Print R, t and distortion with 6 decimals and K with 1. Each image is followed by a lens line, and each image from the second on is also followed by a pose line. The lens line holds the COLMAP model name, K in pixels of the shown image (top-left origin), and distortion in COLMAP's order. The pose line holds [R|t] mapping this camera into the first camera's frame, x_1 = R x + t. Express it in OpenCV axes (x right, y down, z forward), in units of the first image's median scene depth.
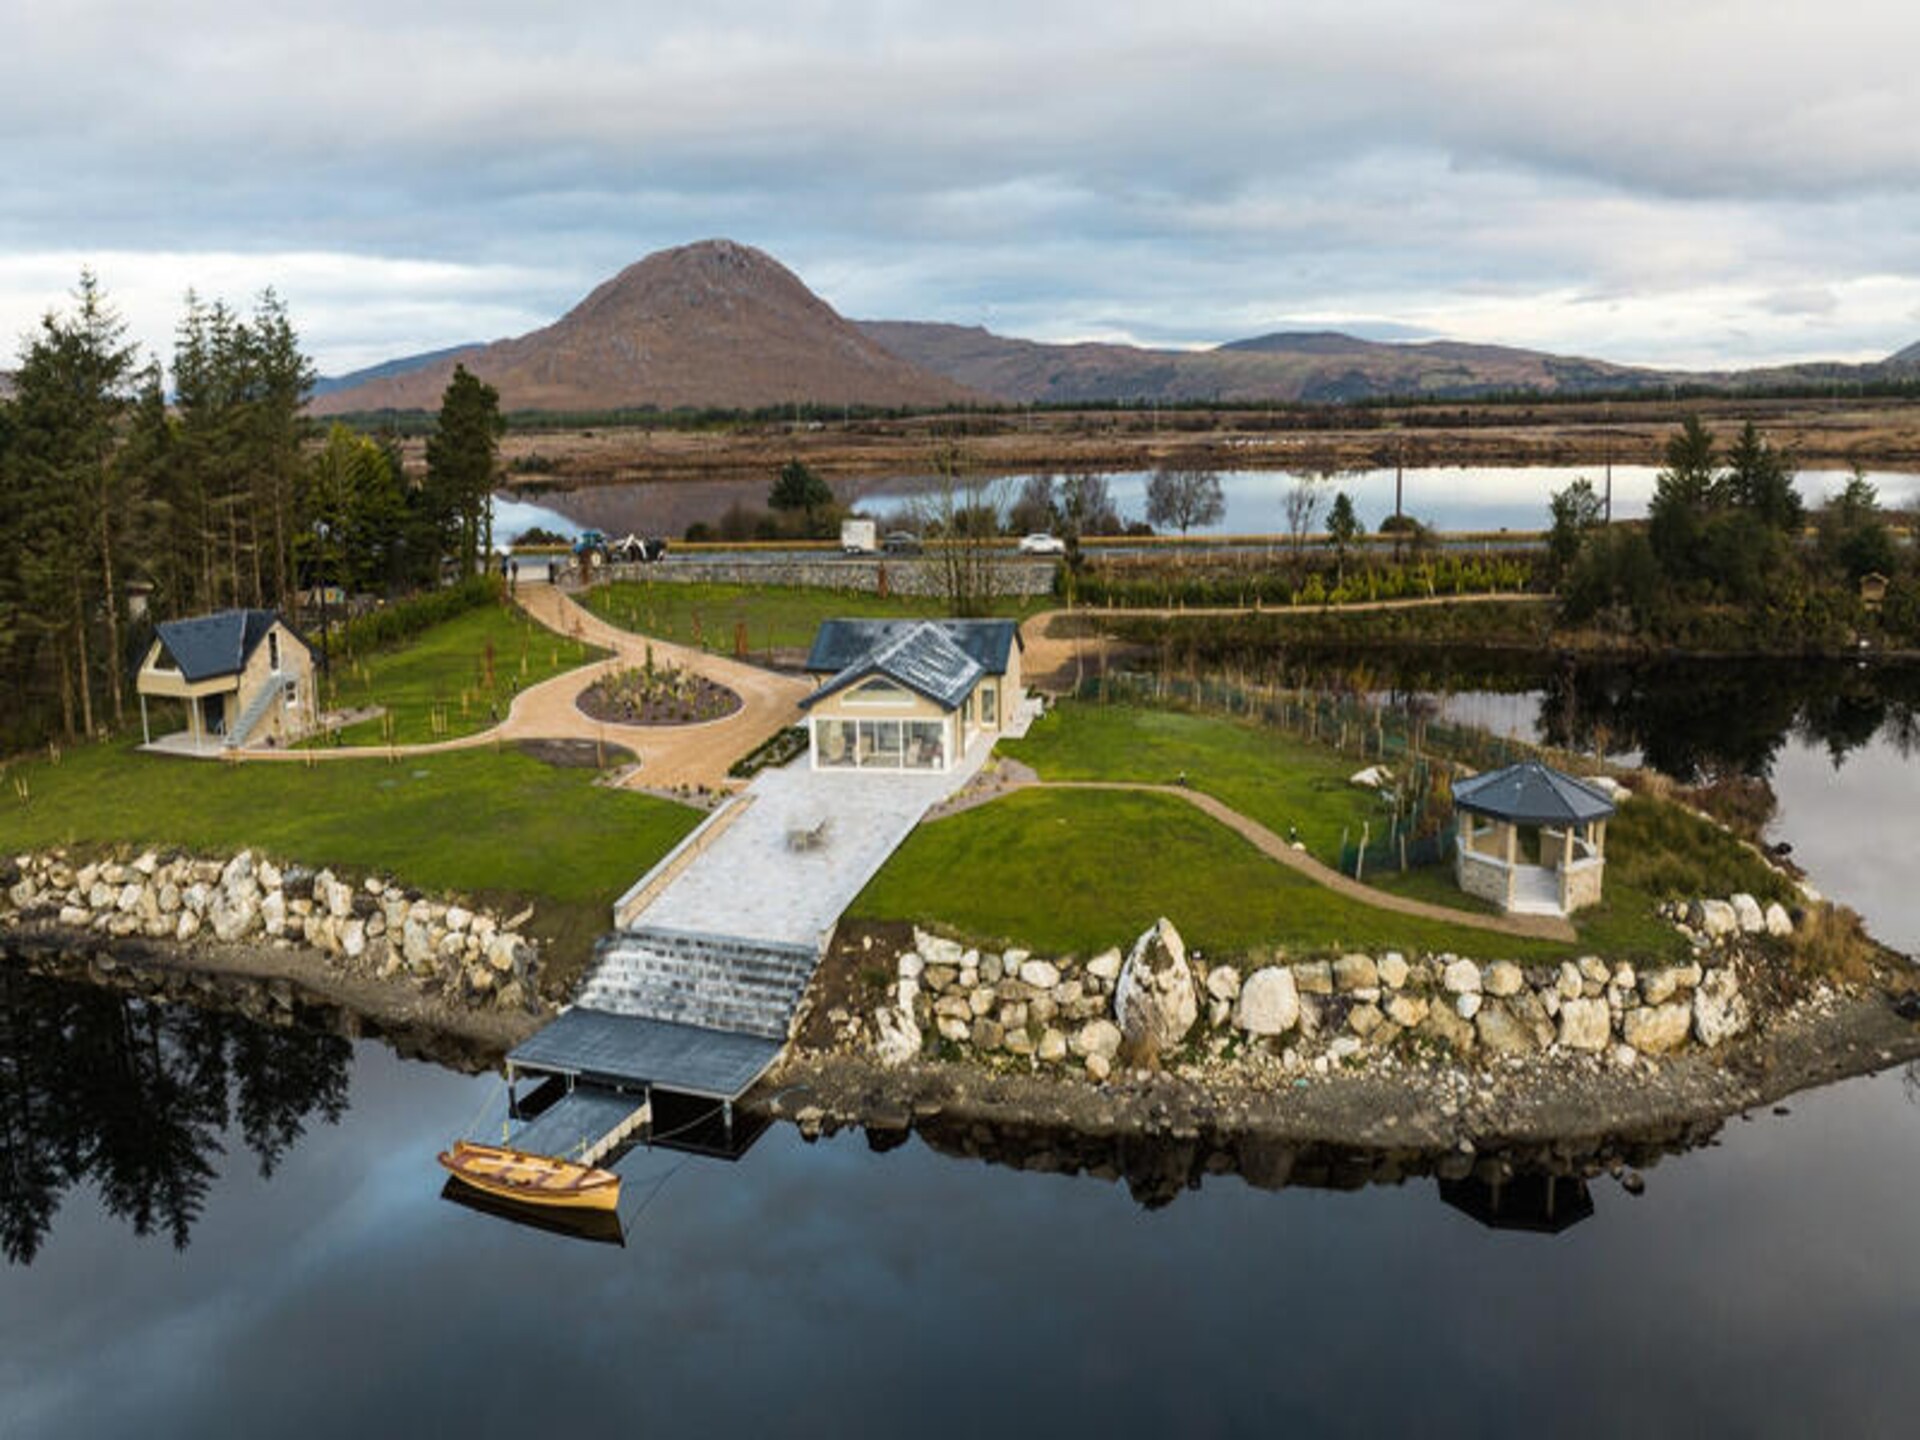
lens RADIAL K [[1404.3, 0, 960.0], [0, 1404.3, 720.0], [0, 0, 1]] dist [-0.035188, -0.000287]
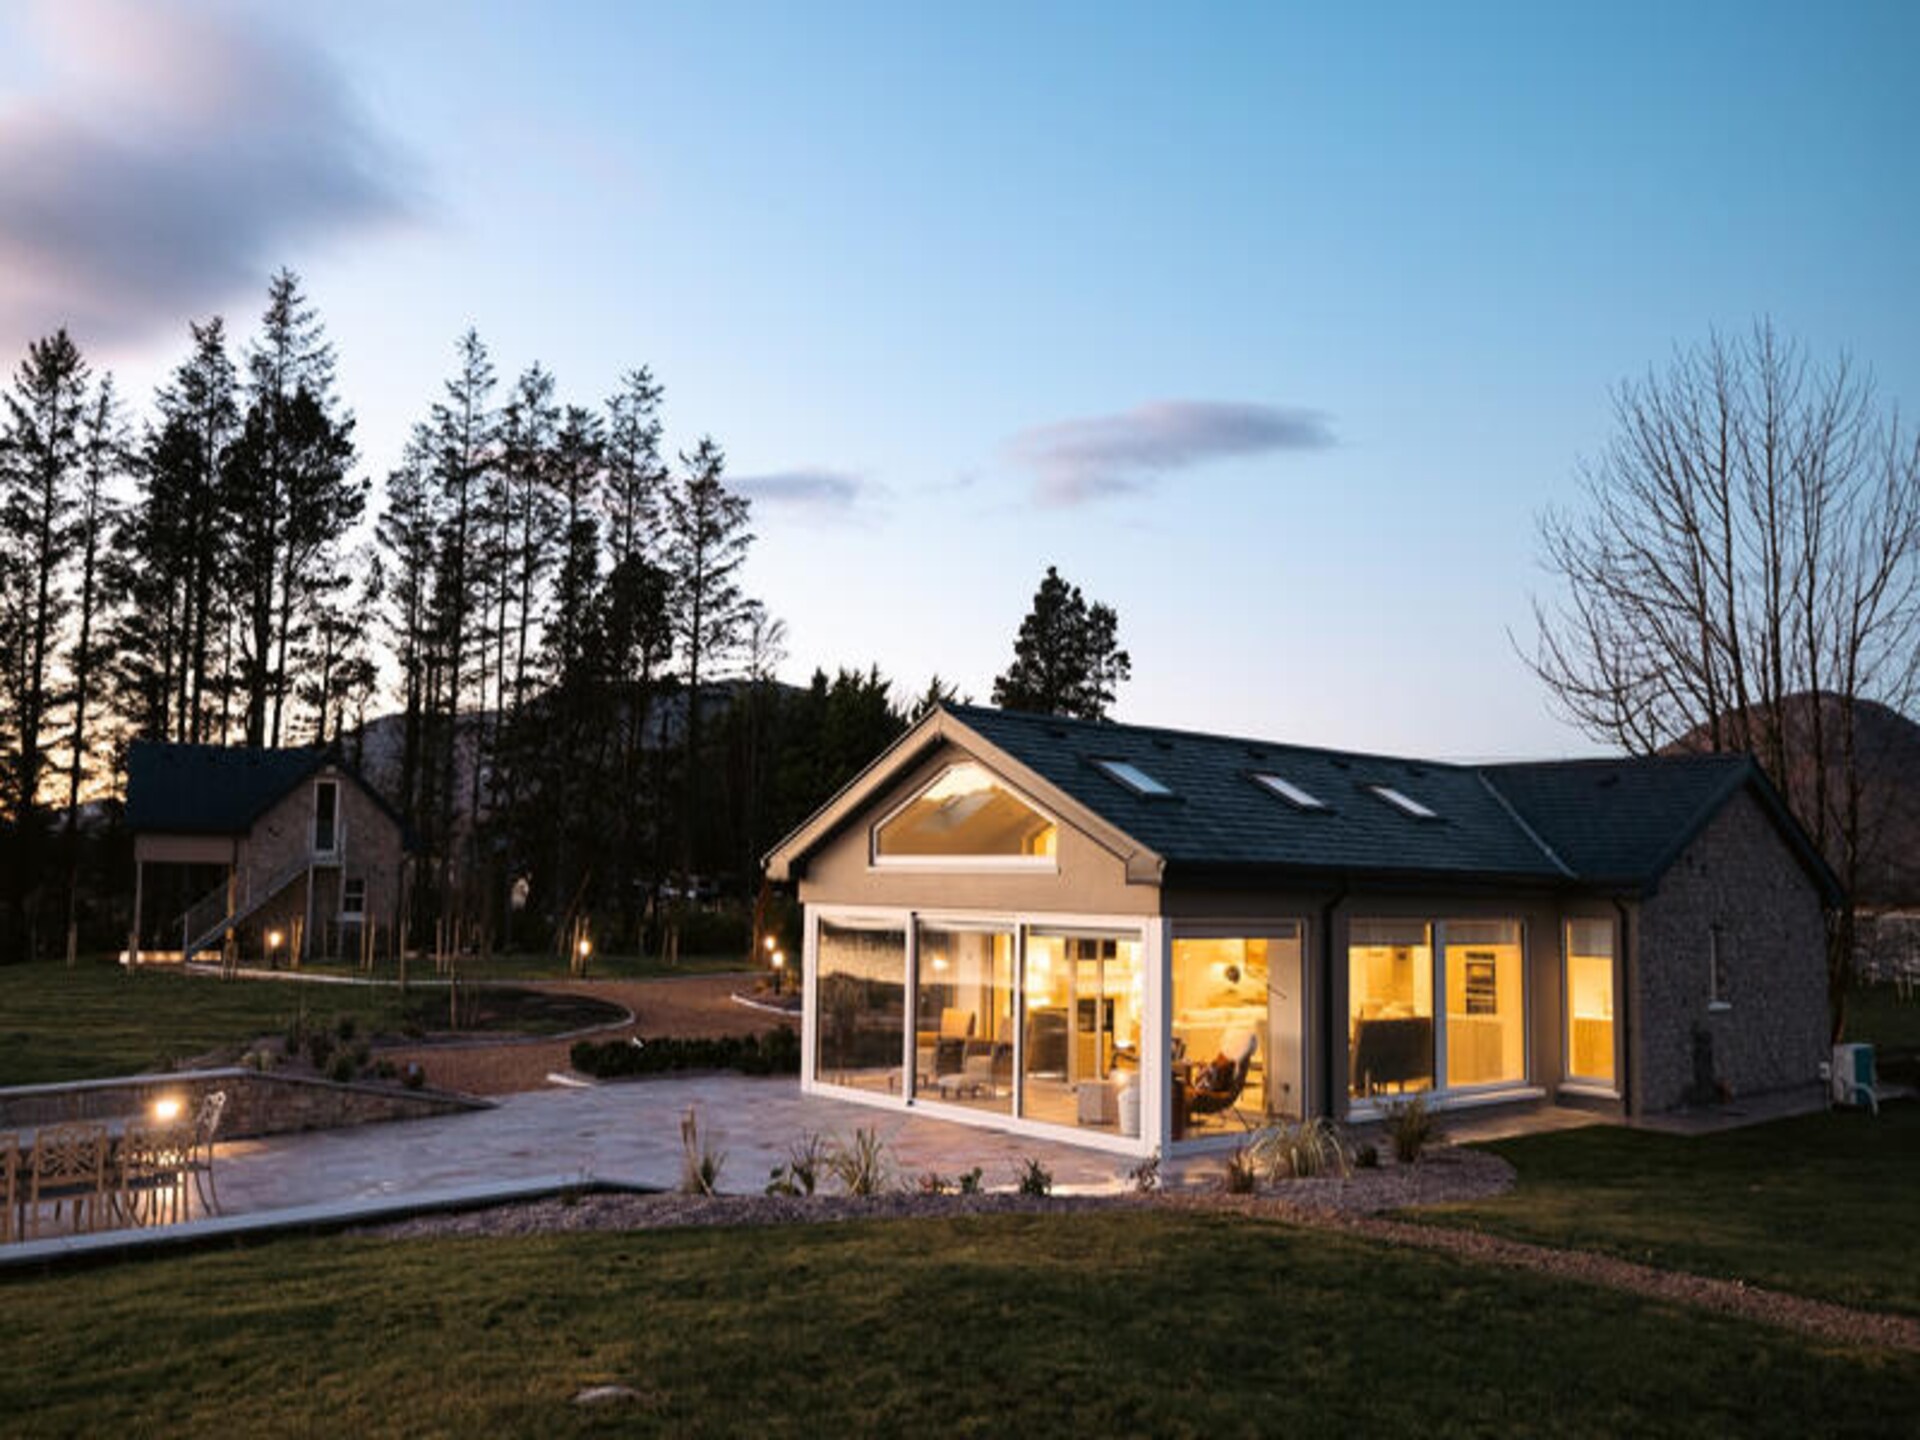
lens RADIAL K [[1532.0, 0, 910.5], [0, 1532.0, 854.6], [0, 0, 1]] dist [-0.007065, -0.005821]
pose [[0.758630, 0.017713, -0.651281, 0.178414], [-0.176019, 0.968030, -0.178704, 0.058081], [0.627294, 0.250208, 0.737495, 1.071170]]
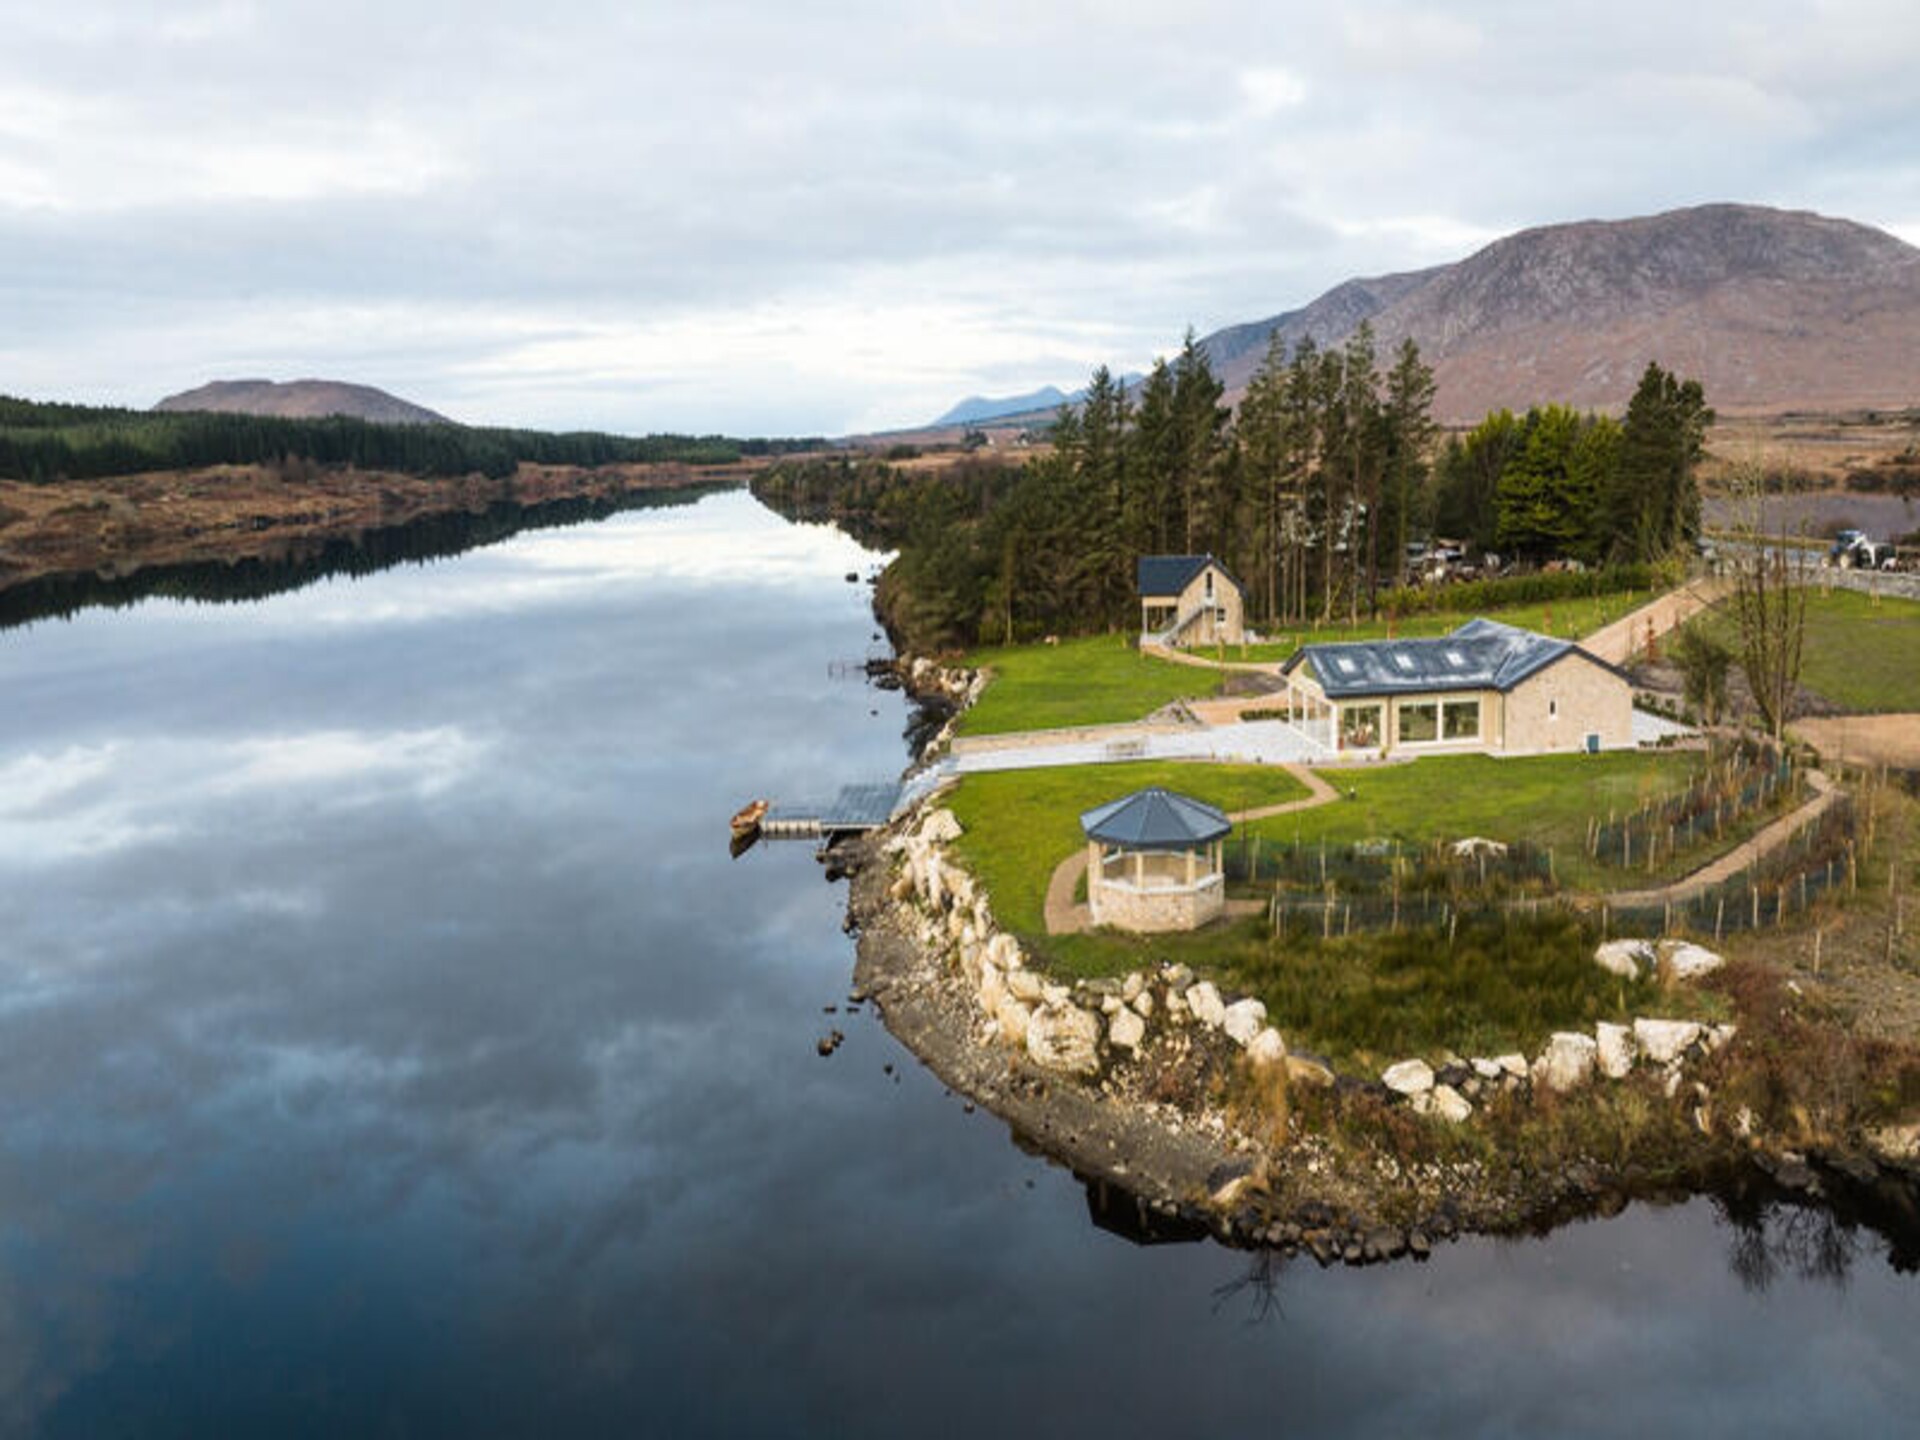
lens RADIAL K [[1410.7, 0, 964.4], [0, 1410.7, 648.2], [0, 0, 1]] dist [-0.041976, -0.000991]
pose [[0.256724, 0.157012, -0.953646, 1.368908], [-0.175117, 0.977941, 0.113871, -0.171401], [0.950488, 0.137766, 0.278556, 0.544721]]
